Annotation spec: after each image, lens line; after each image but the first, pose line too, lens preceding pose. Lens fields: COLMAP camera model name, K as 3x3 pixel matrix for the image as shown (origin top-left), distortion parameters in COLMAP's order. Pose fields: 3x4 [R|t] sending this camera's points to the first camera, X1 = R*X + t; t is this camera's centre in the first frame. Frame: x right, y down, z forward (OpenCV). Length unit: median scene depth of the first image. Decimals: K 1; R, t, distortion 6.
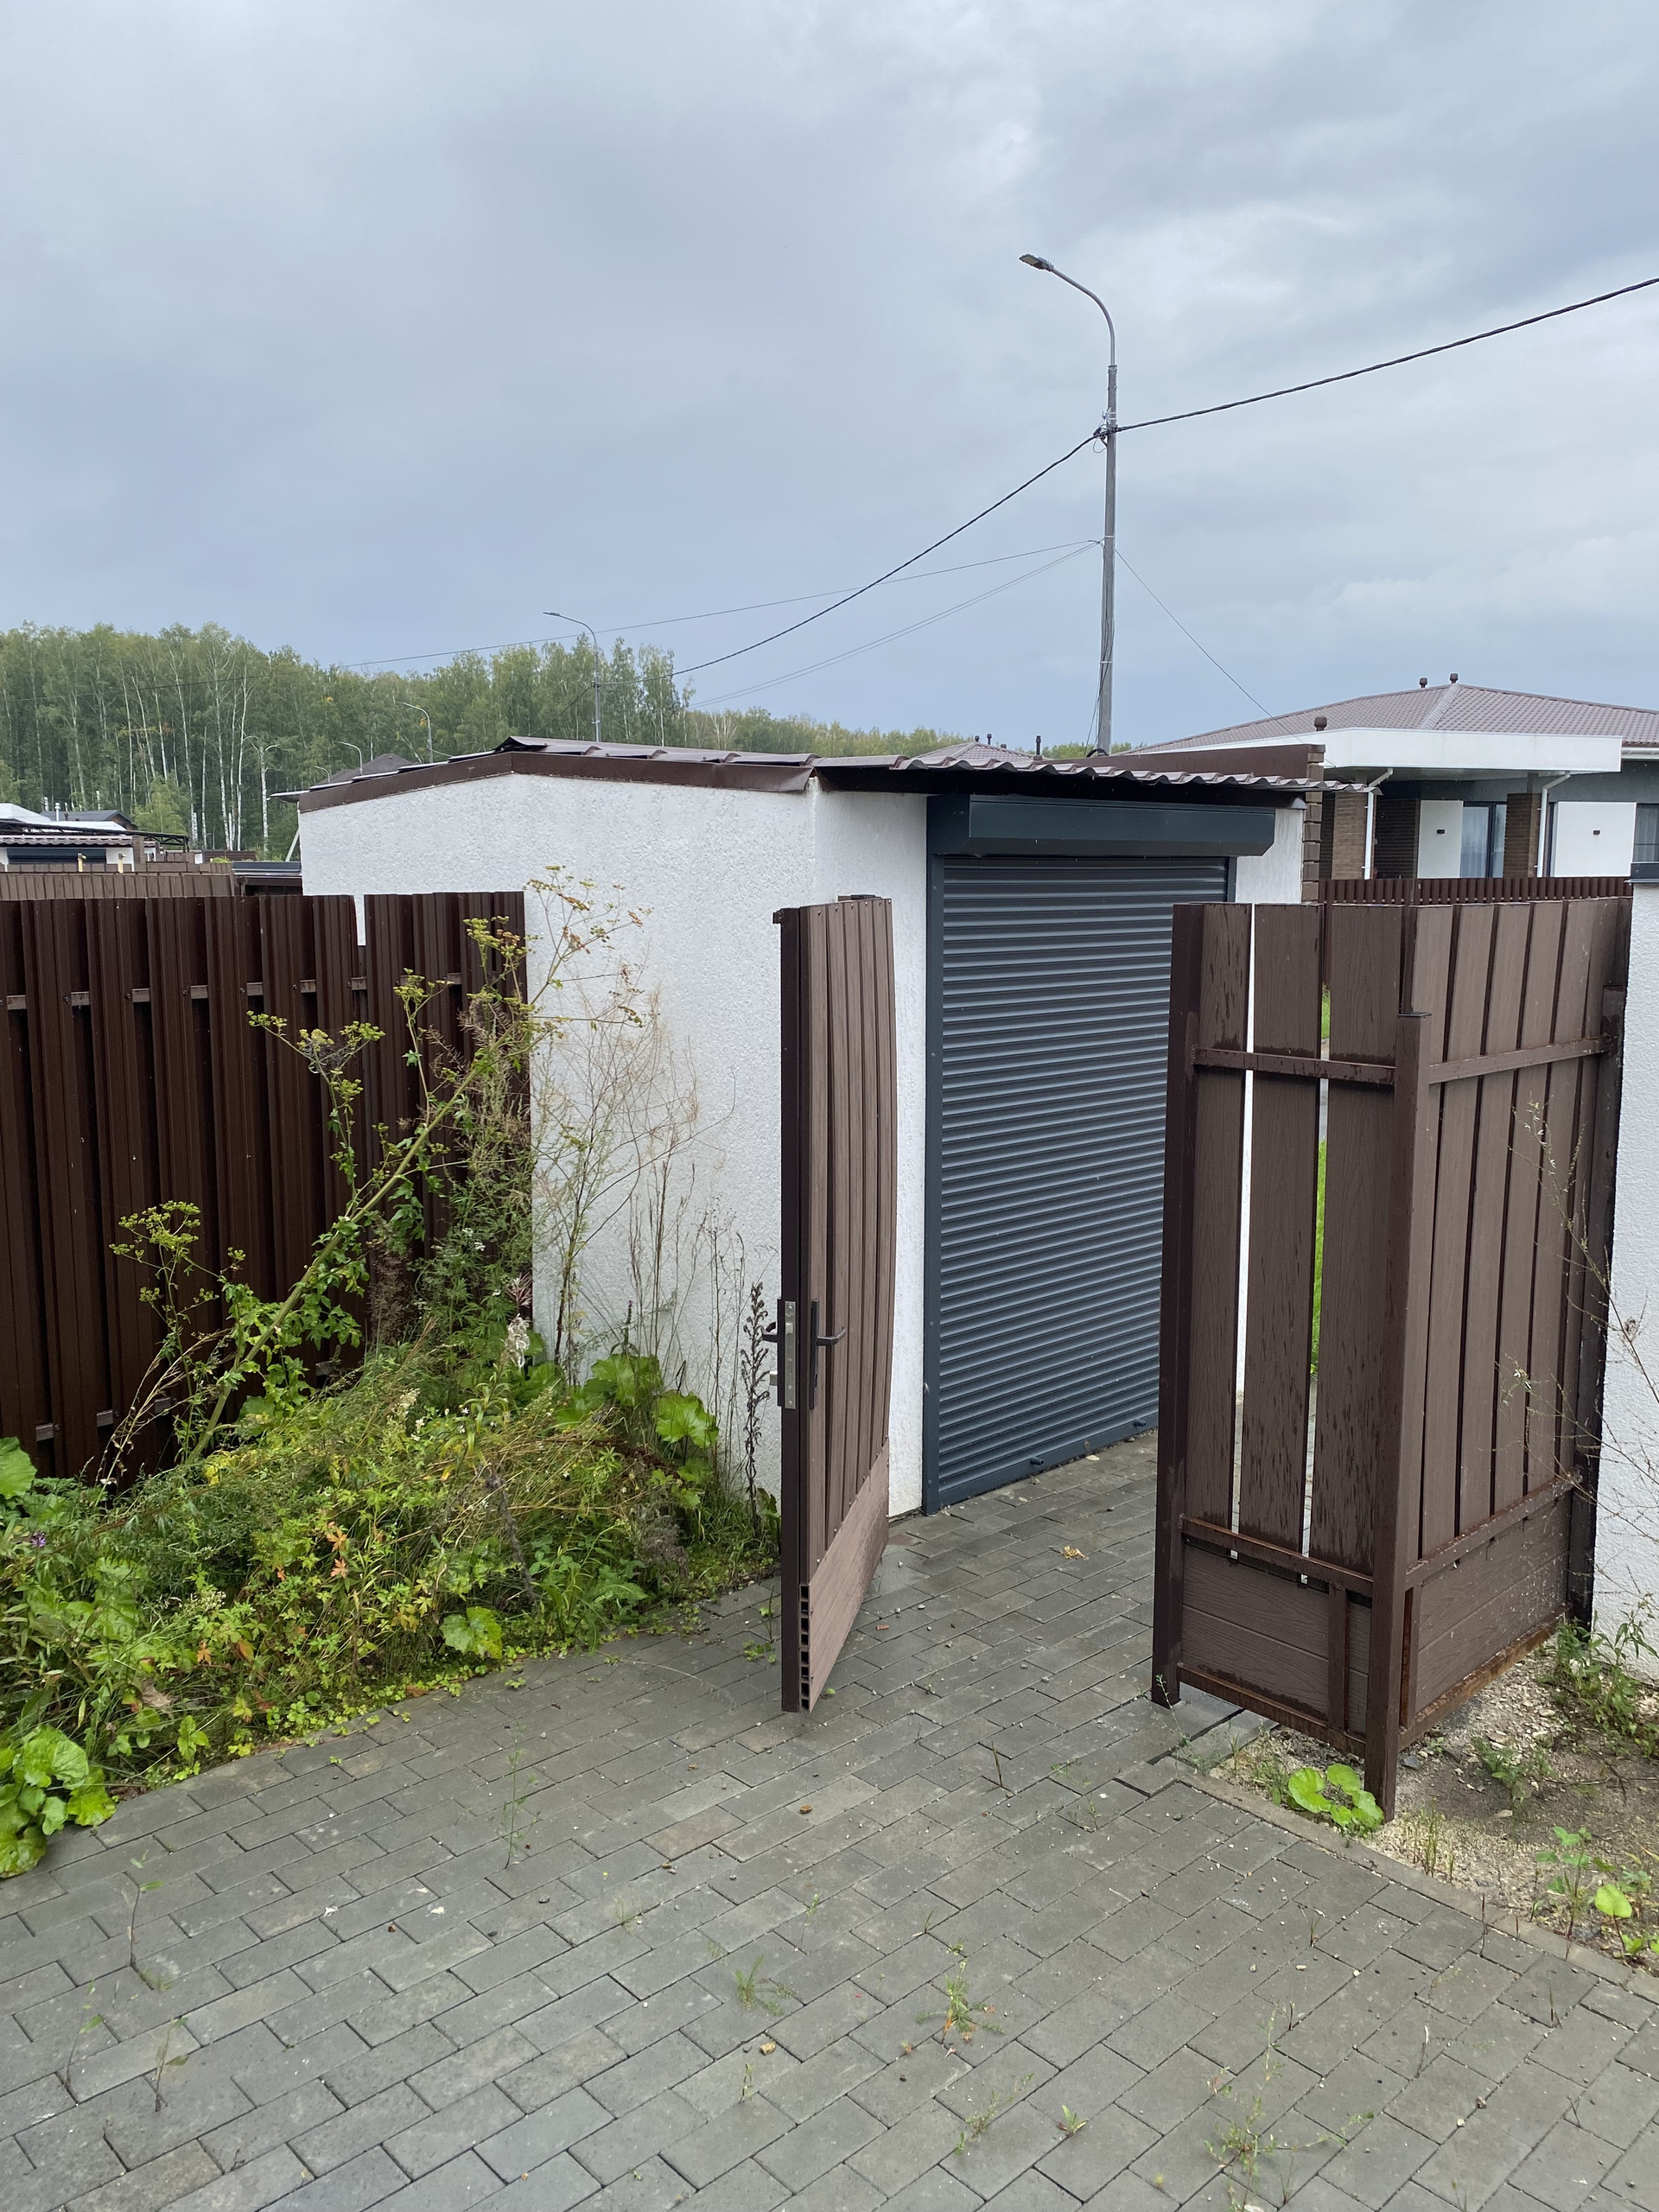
lens RADIAL K [[1657.4, 0, 829.5], [0, 1657.4, 1106.0], [0, 0, 1]] dist [0.000891, -0.005631]
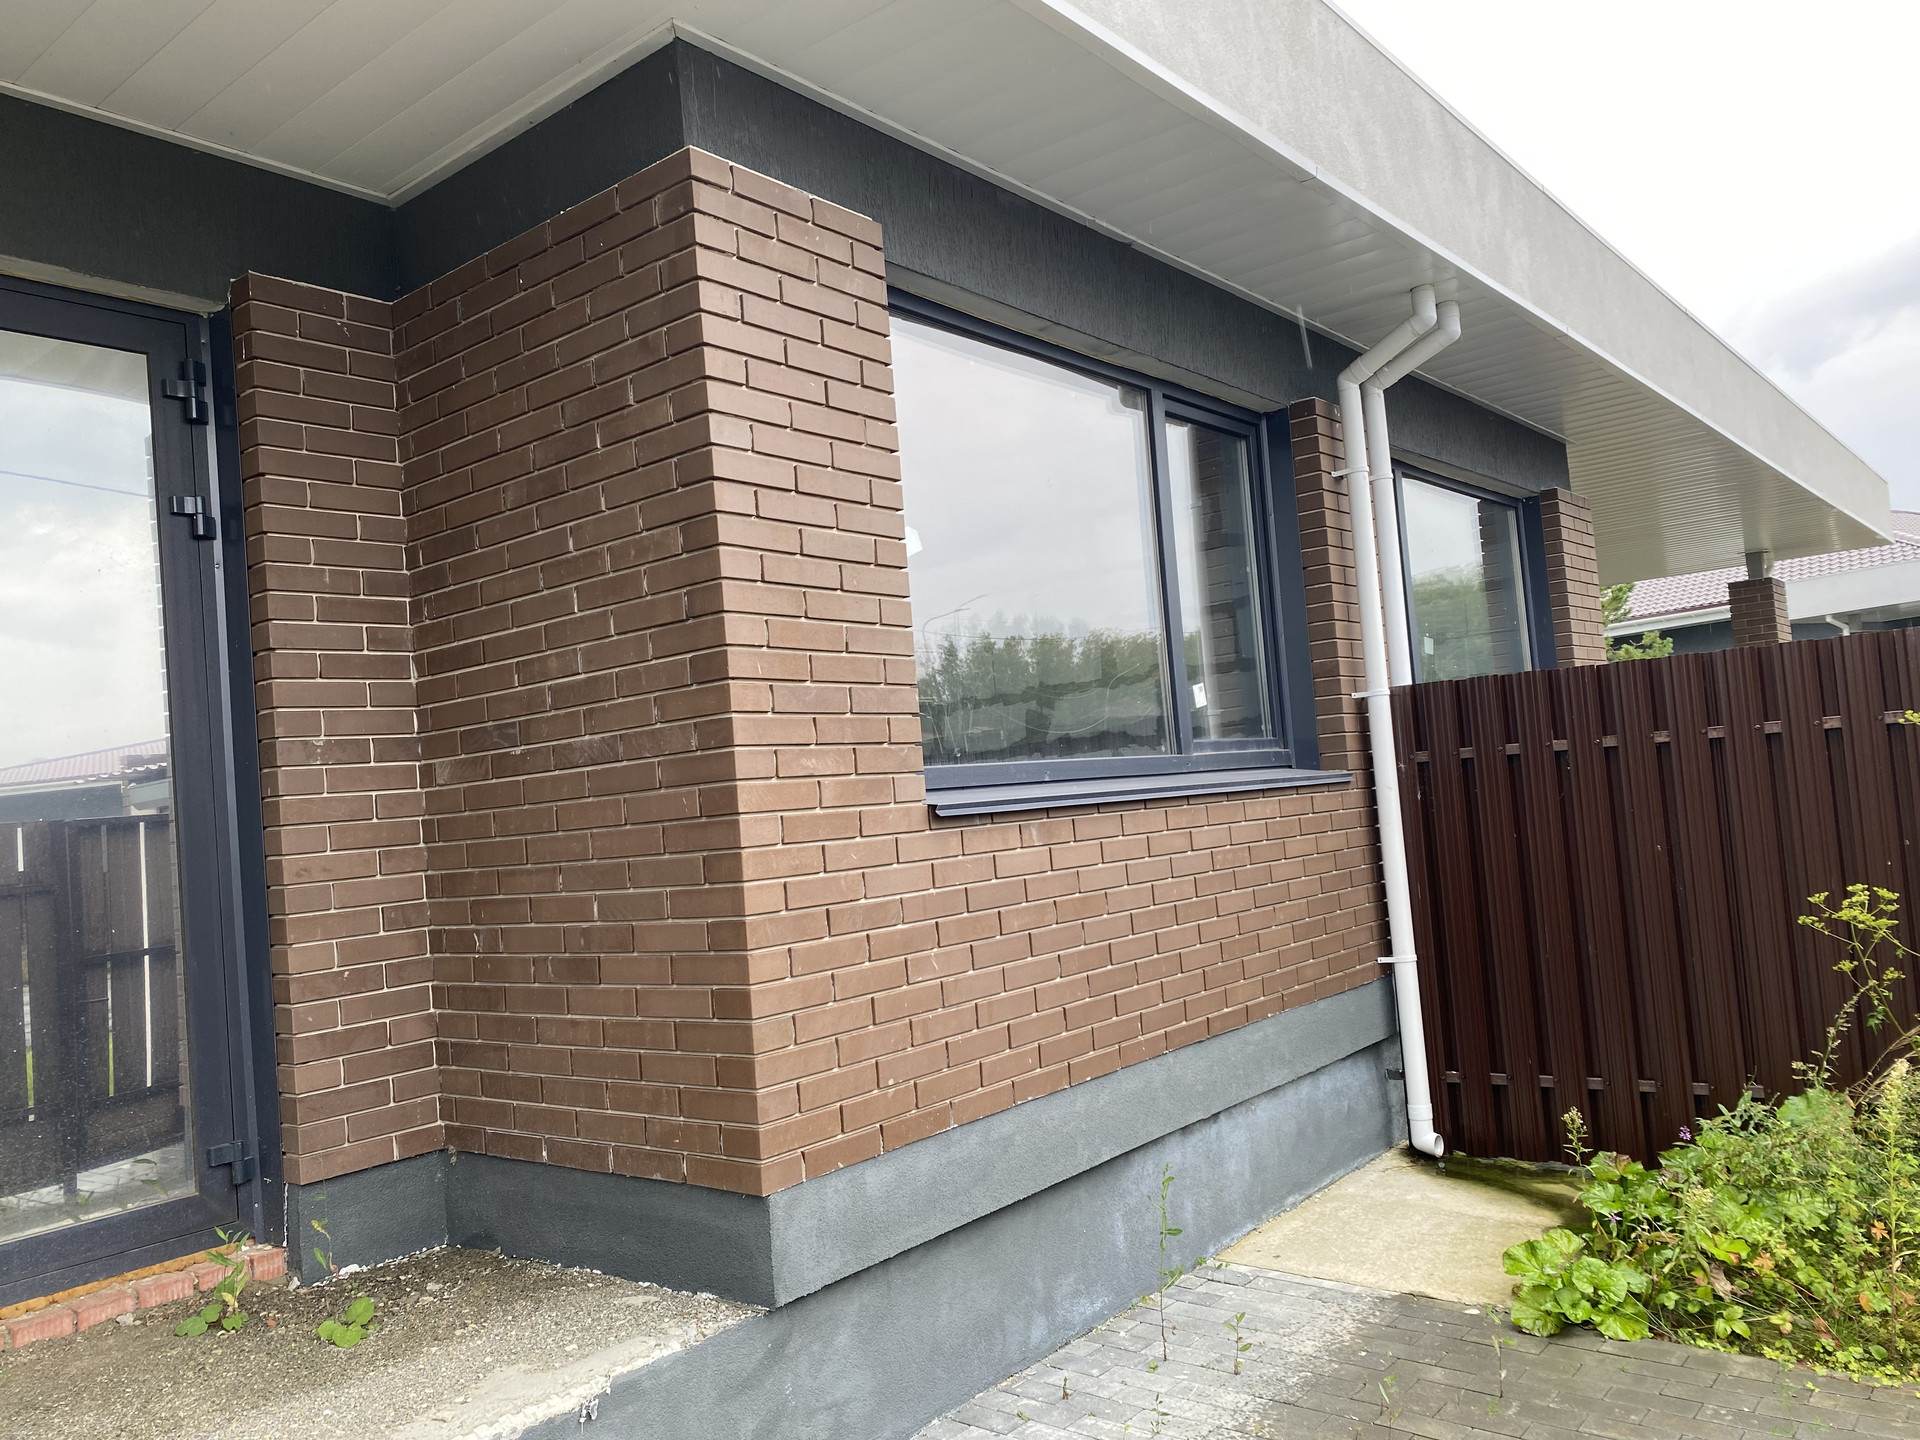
lens RADIAL K [[1438.6, 0, 960.0], [0, 1438.6, 720.0], [0, 0, 1]] dist [0.000891, -0.005631]
pose [[0.151977, -0.071333, -0.985806, 0.549597], [-0.065428, 0.994478, -0.082048, 0.075753], [0.986216, 0.076968, 0.146471, 0.275782]]
